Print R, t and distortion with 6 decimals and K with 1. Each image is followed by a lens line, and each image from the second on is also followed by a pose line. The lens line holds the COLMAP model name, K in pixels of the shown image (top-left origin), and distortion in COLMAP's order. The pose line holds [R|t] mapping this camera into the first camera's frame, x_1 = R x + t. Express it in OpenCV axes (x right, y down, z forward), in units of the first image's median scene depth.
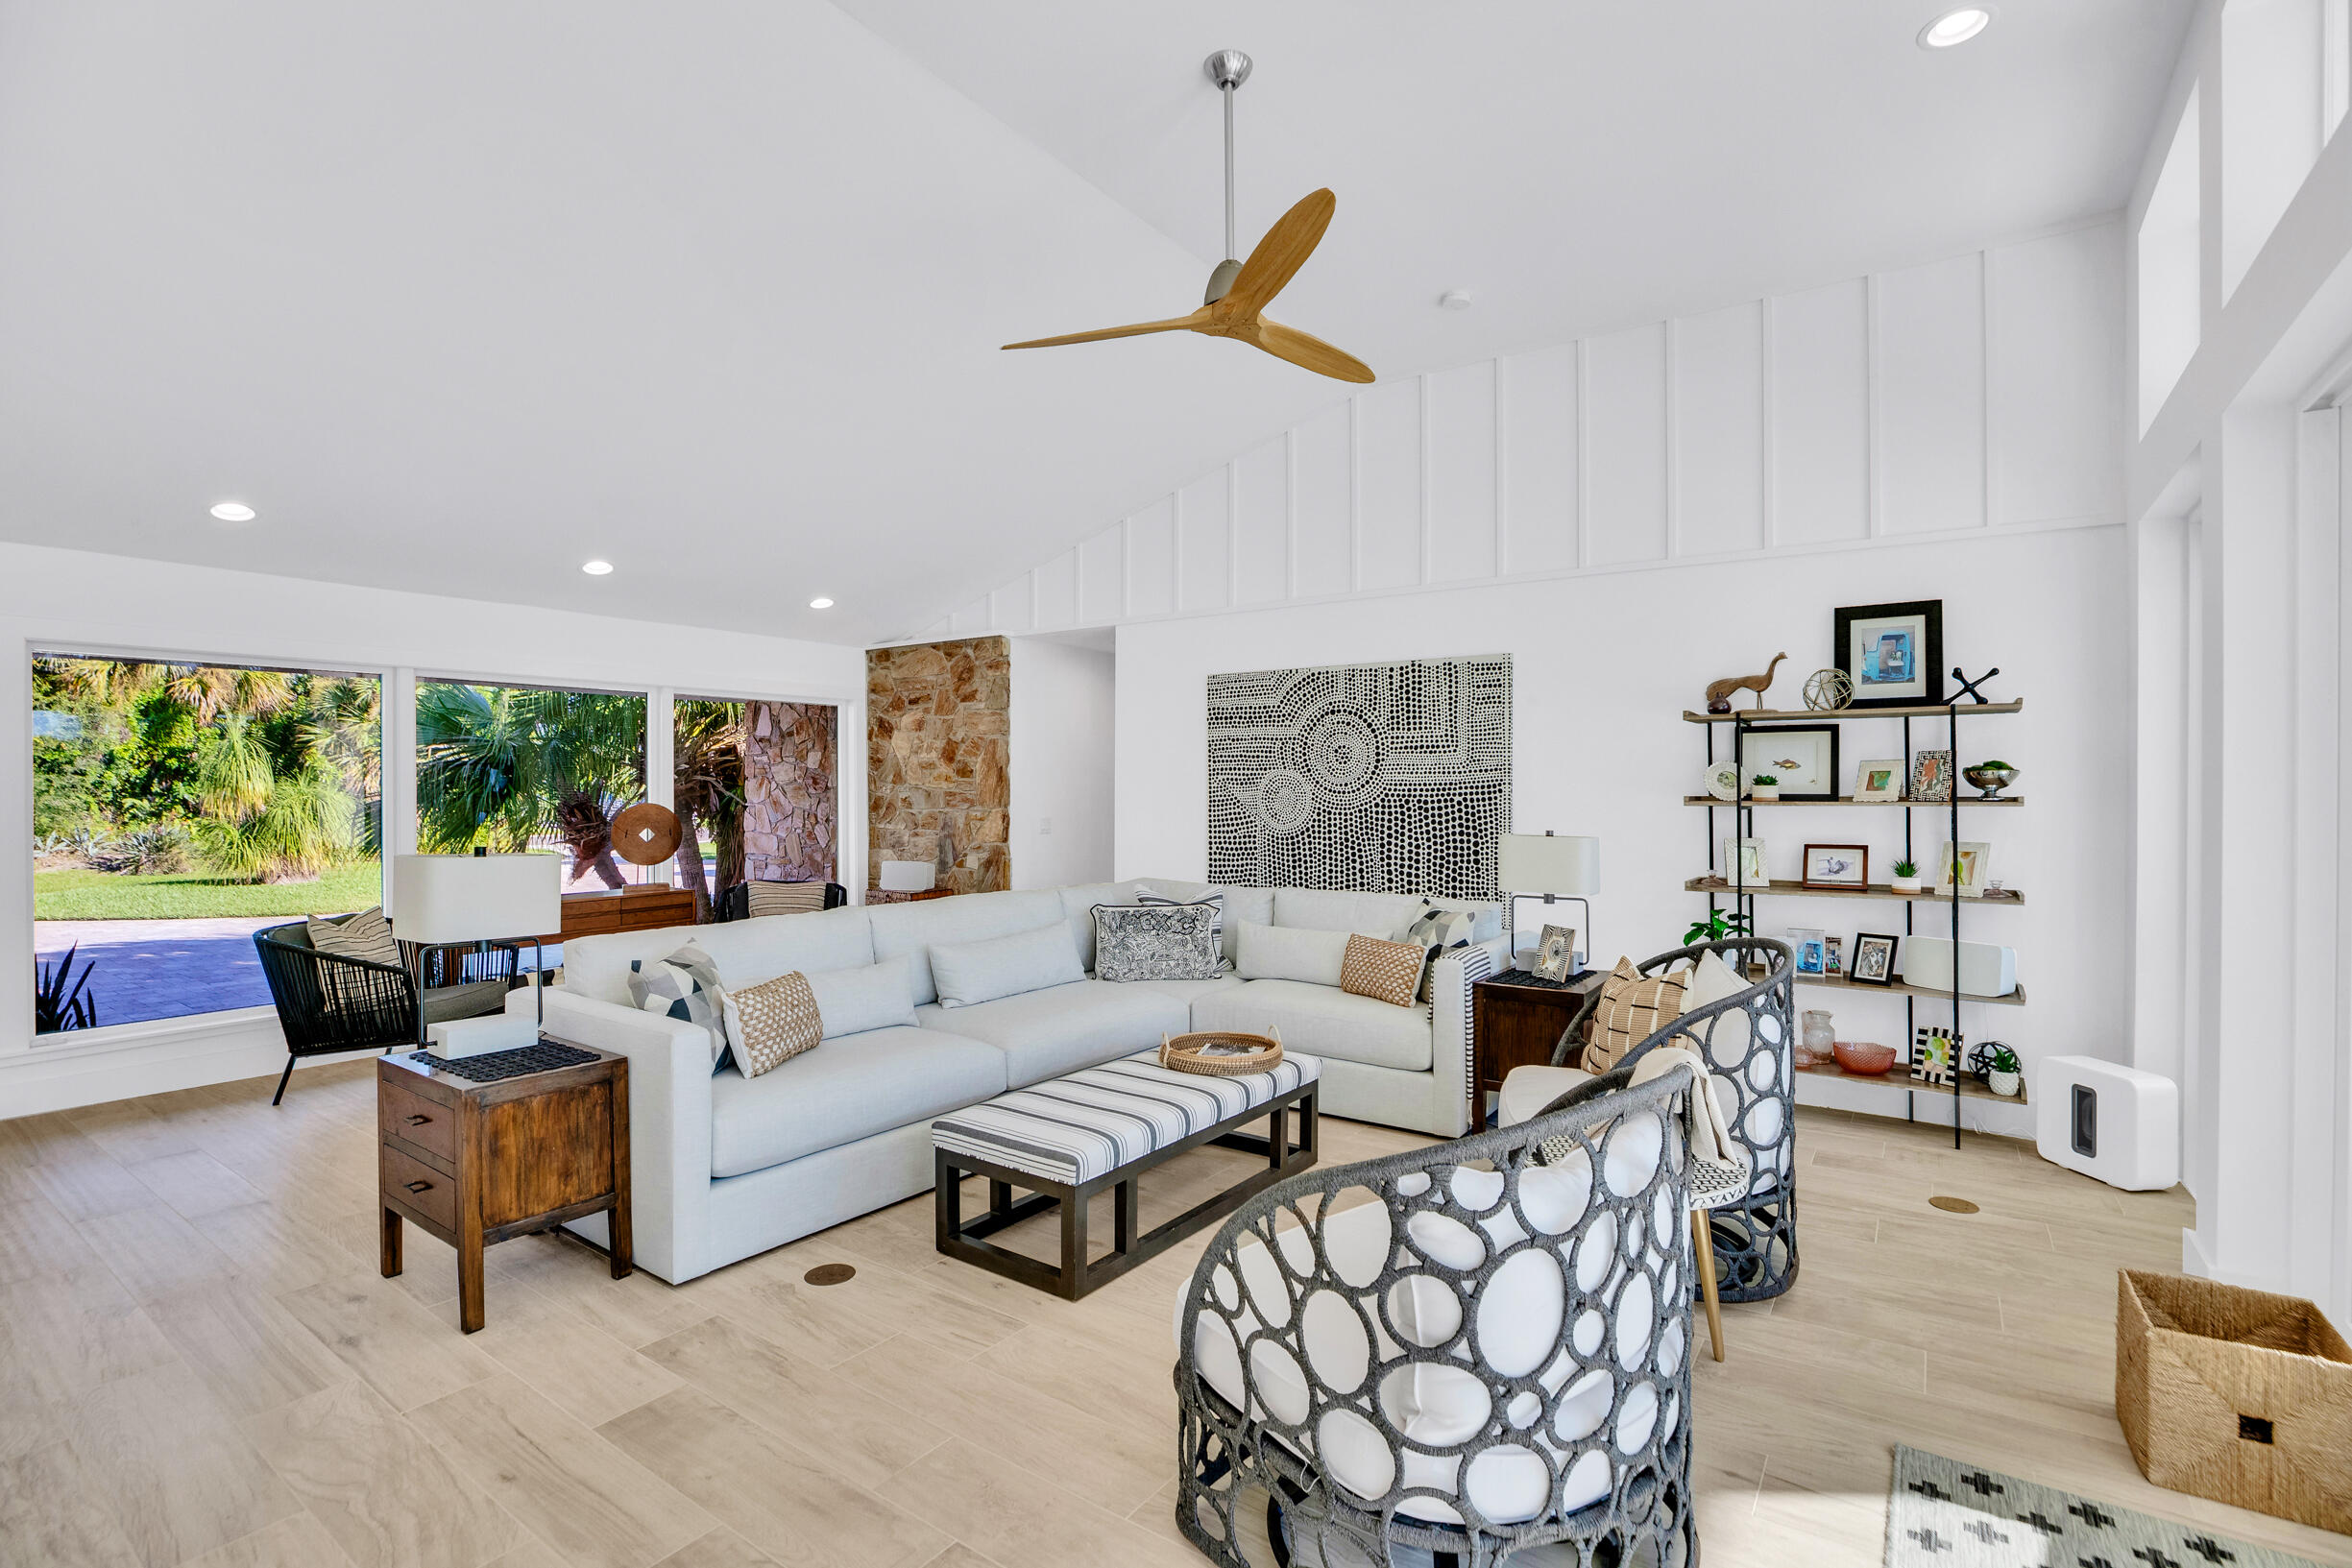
lens RADIAL K [[1083.0, 0, 1191.5], [0, 1083.0, 792.5], [0, 0, 1]] dist [-0.045567, 0.014638]
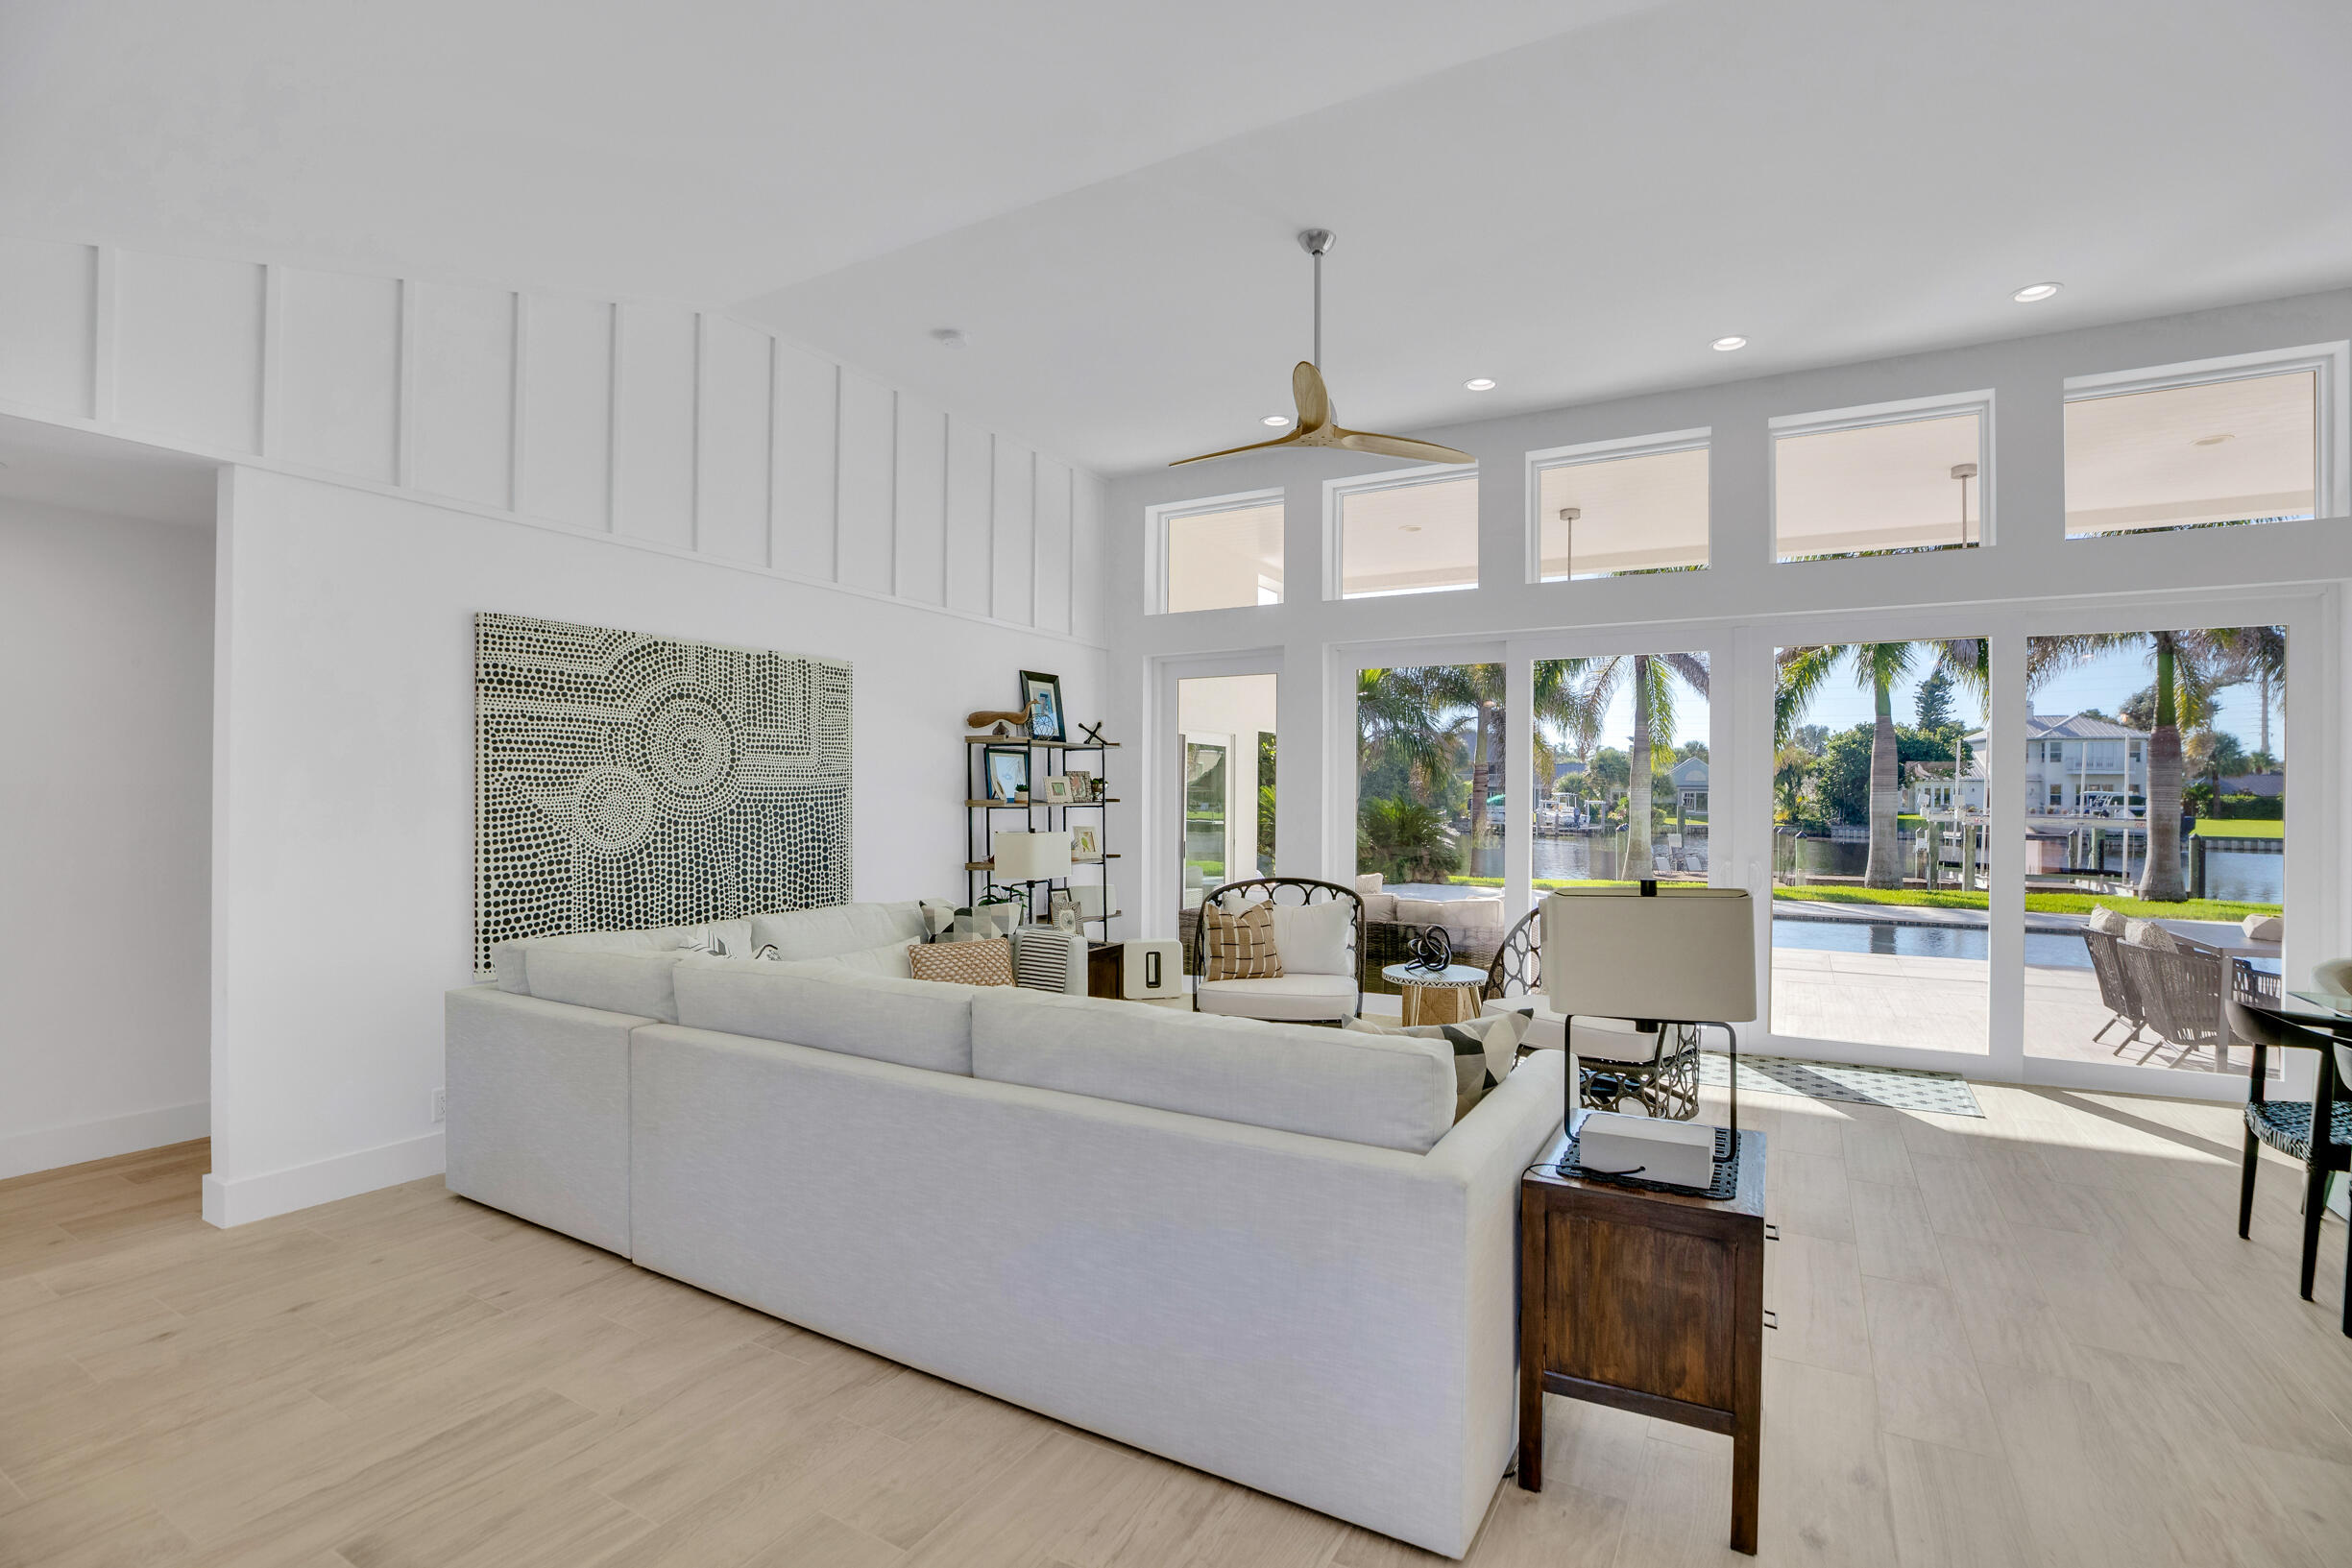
lens RADIAL K [[1083.0, 0, 1191.5], [0, 1083.0, 792.5], [0, 0, 1]] dist [-0.045567, 0.014638]
pose [[-0.096471, 0.000412, 0.995336, -0.727813], [-0.001865, 0.999998, -0.000595, -0.004093], [-0.995334, -0.001913, -0.096470, 0.744091]]
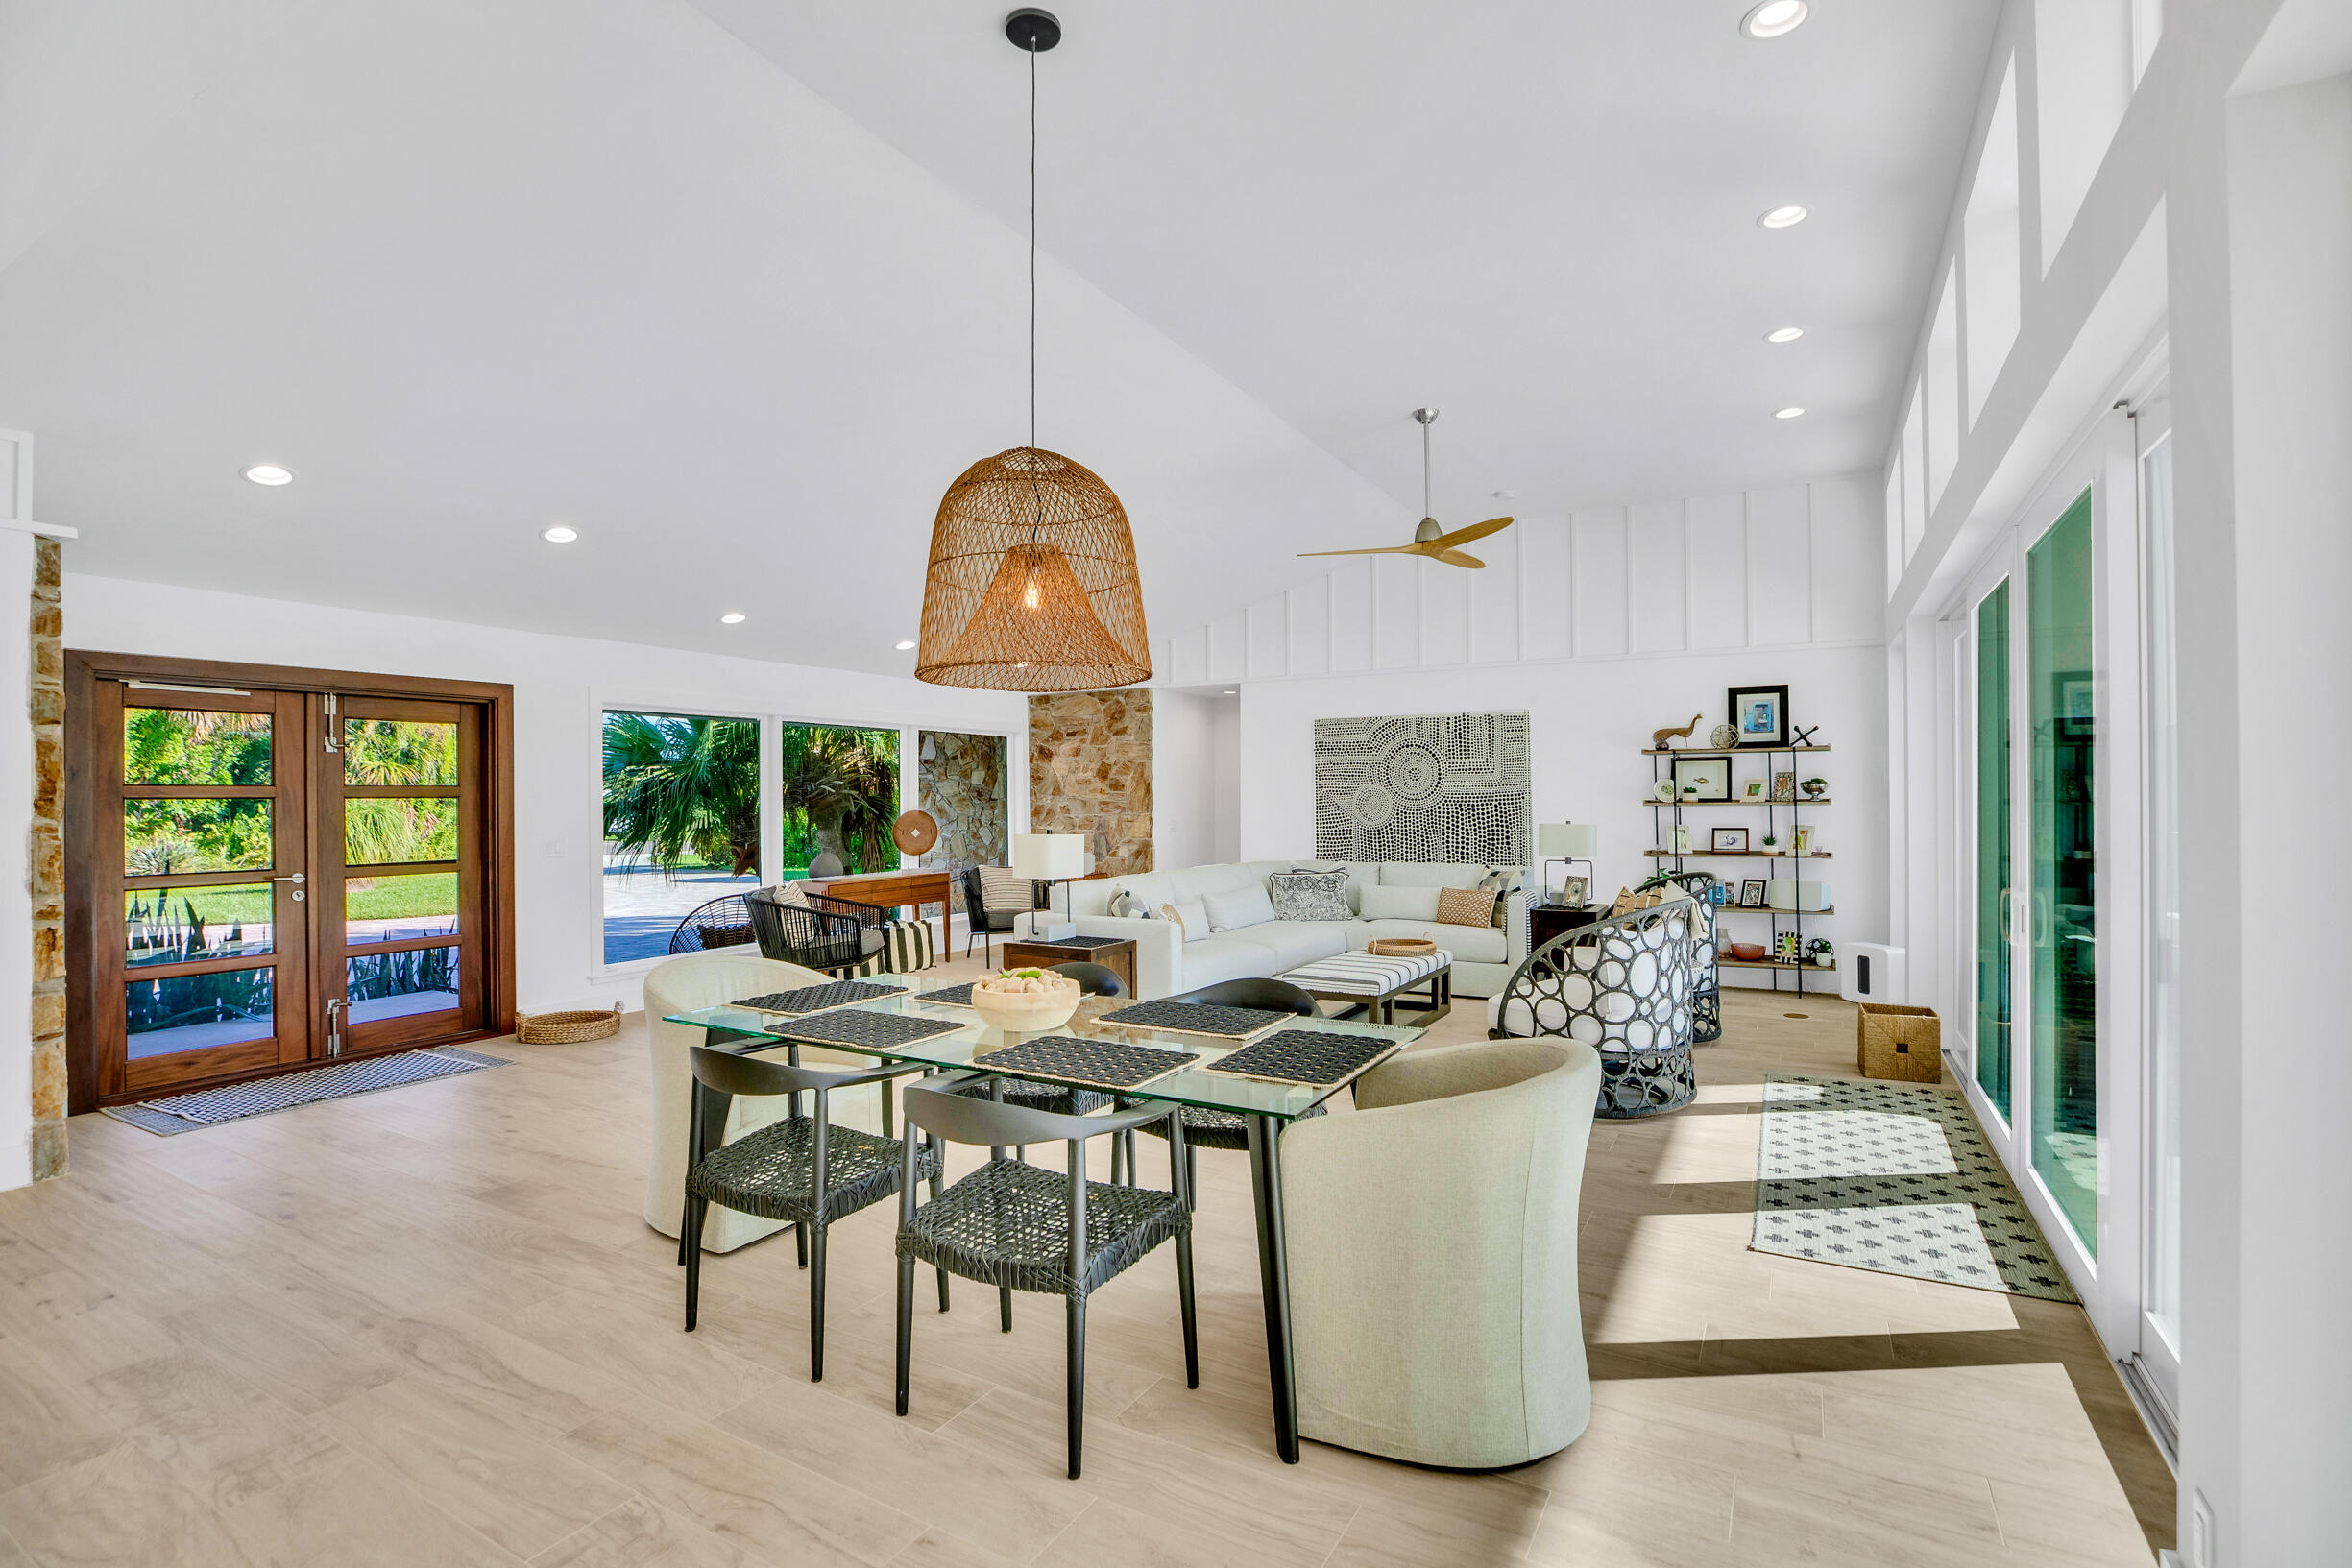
lens RADIAL K [[1083.0, 0, 1191.5], [0, 1083.0, 792.5], [0, 0, 1]] dist [-0.045567, 0.014638]
pose [[0.995727, -0.005710, 0.092169, -0.324549], [0.006594, 0.999935, -0.009293, 0.002341], [-0.092110, 0.009861, 0.995700, -0.493985]]
